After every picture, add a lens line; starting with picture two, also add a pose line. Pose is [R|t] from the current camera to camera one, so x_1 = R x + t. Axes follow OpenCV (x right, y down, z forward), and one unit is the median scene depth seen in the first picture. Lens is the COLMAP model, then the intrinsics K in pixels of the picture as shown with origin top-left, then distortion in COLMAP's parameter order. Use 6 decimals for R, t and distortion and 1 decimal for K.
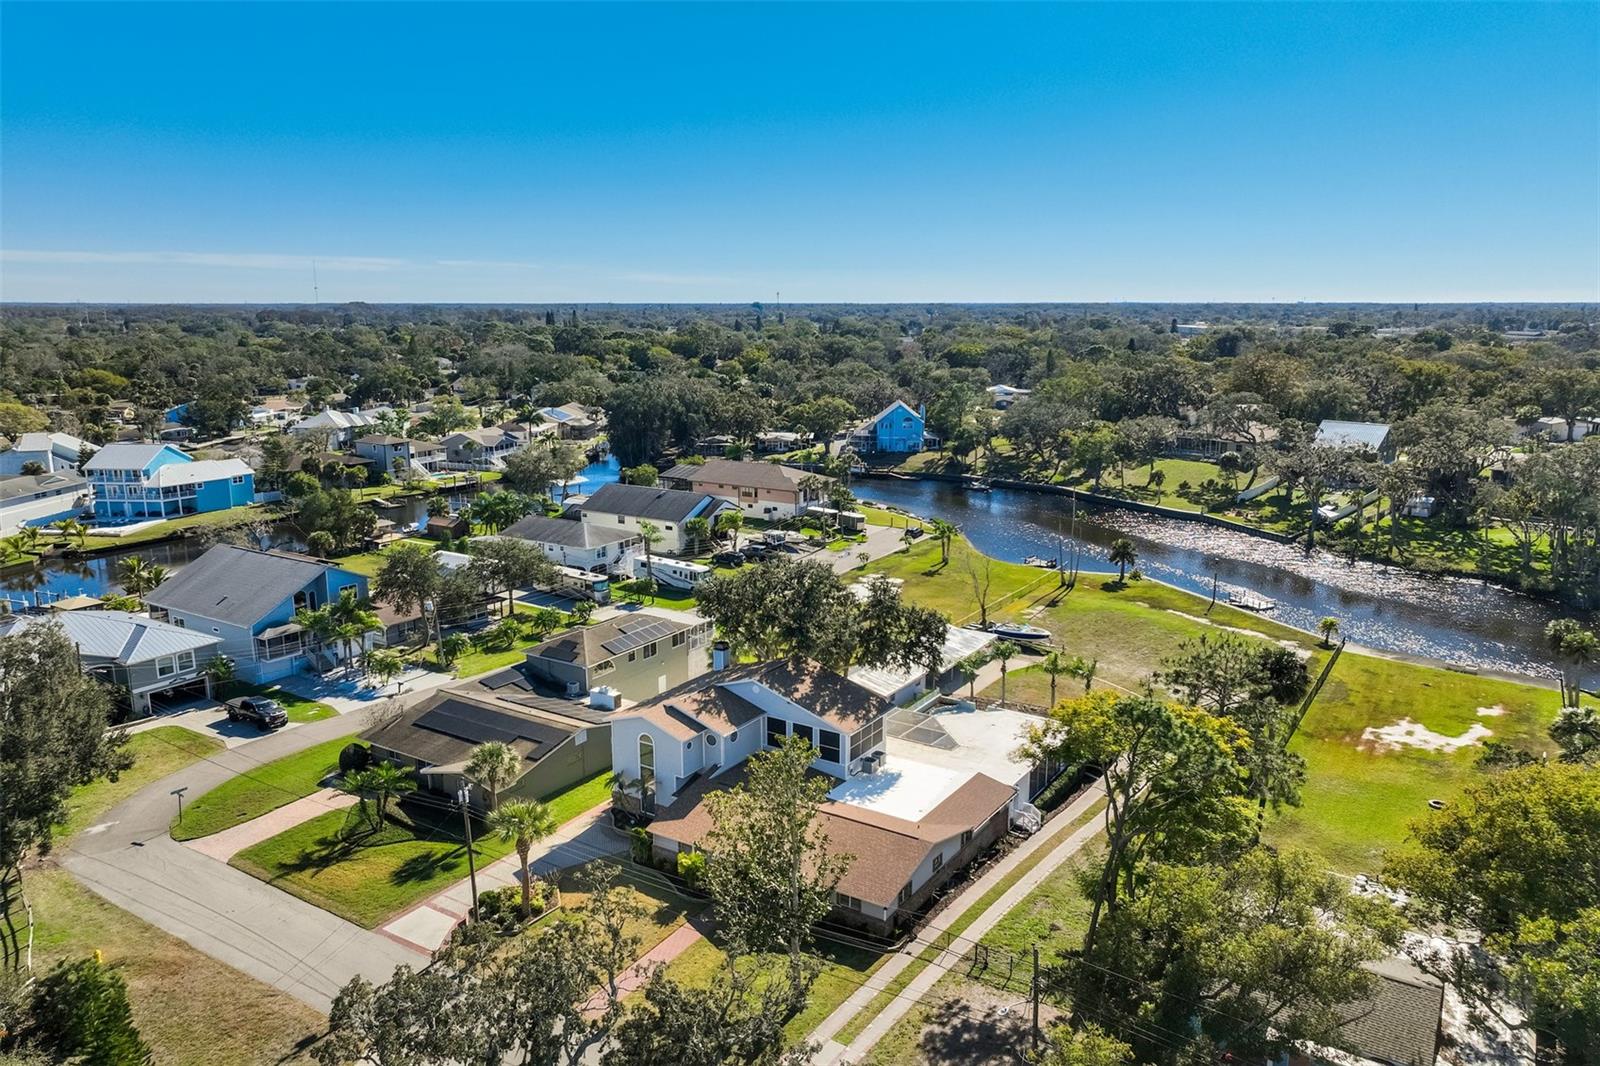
lens RADIAL K [[1192.0, 0, 767.2], [0, 1192.0, 531.1], [0, 0, 1]] dist [0.158199, 0.000696]
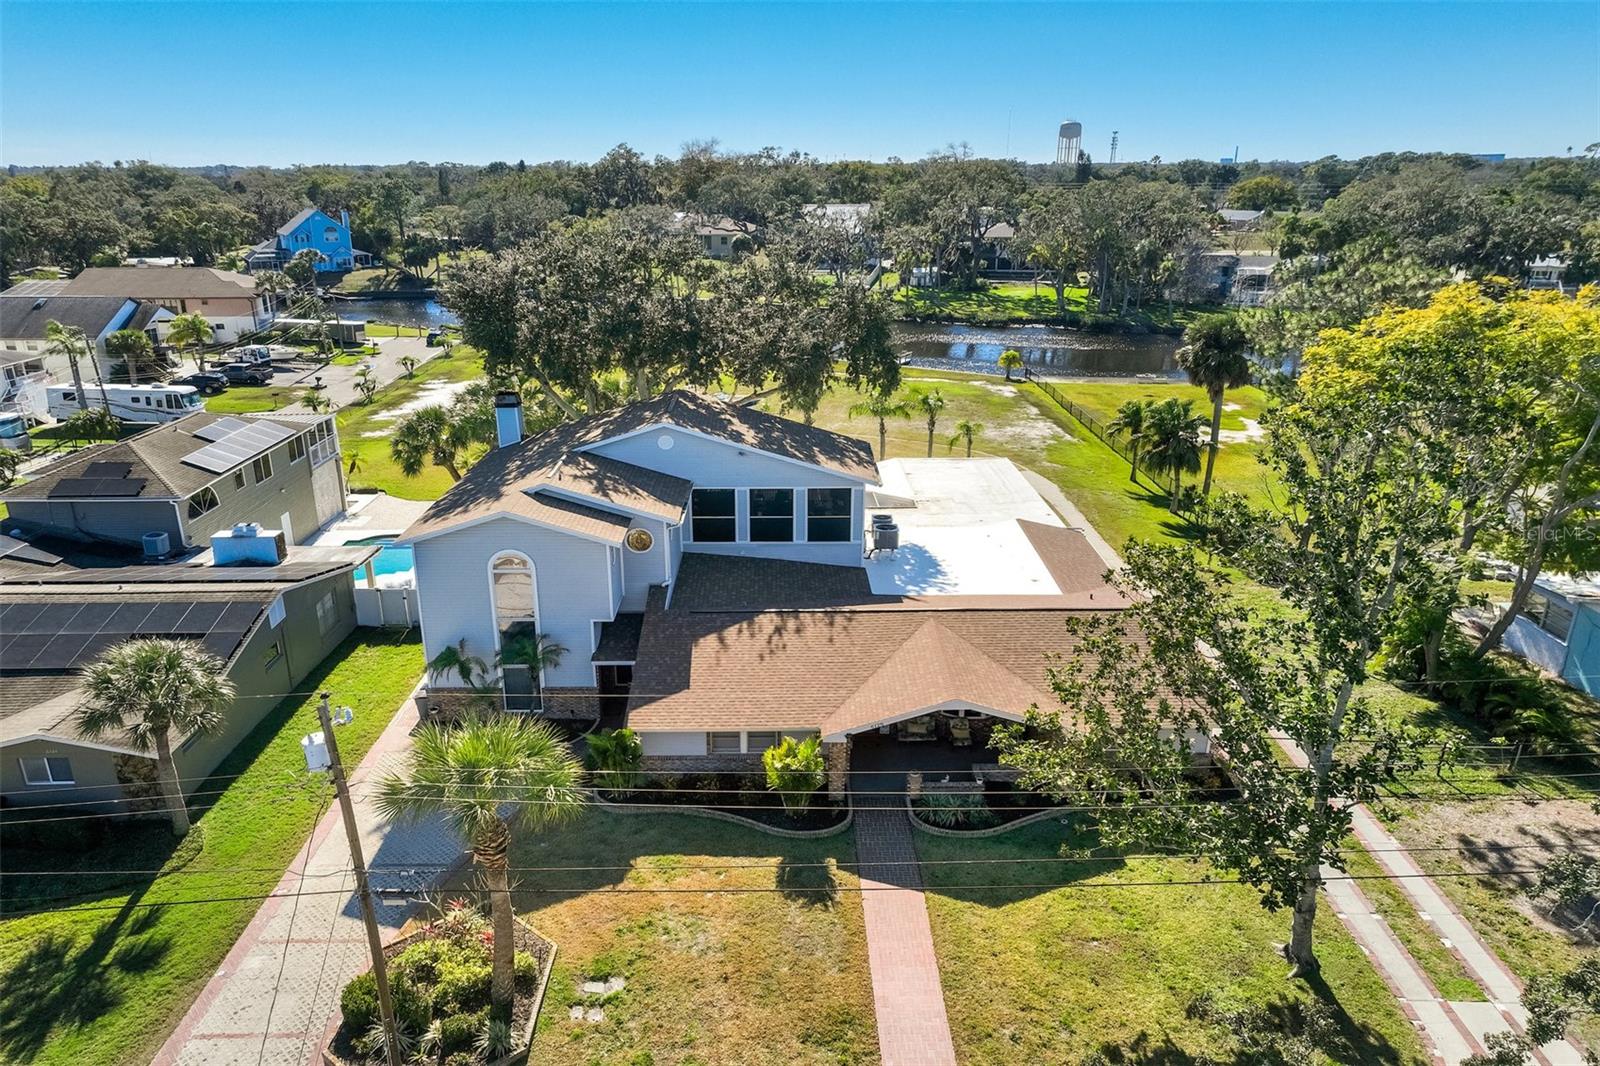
lens RADIAL K [[1130.4, 0, 802.5], [0, 1130.4, 567.4], [0, 0, 1]] dist [0.008785, 0.005103]
pose [[0.819966, -0.185091, 0.541661, -0.199195], [0.109342, 0.979501, 0.169183, 0.089736], [-0.561872, -0.079499, 0.823396, 0.457068]]
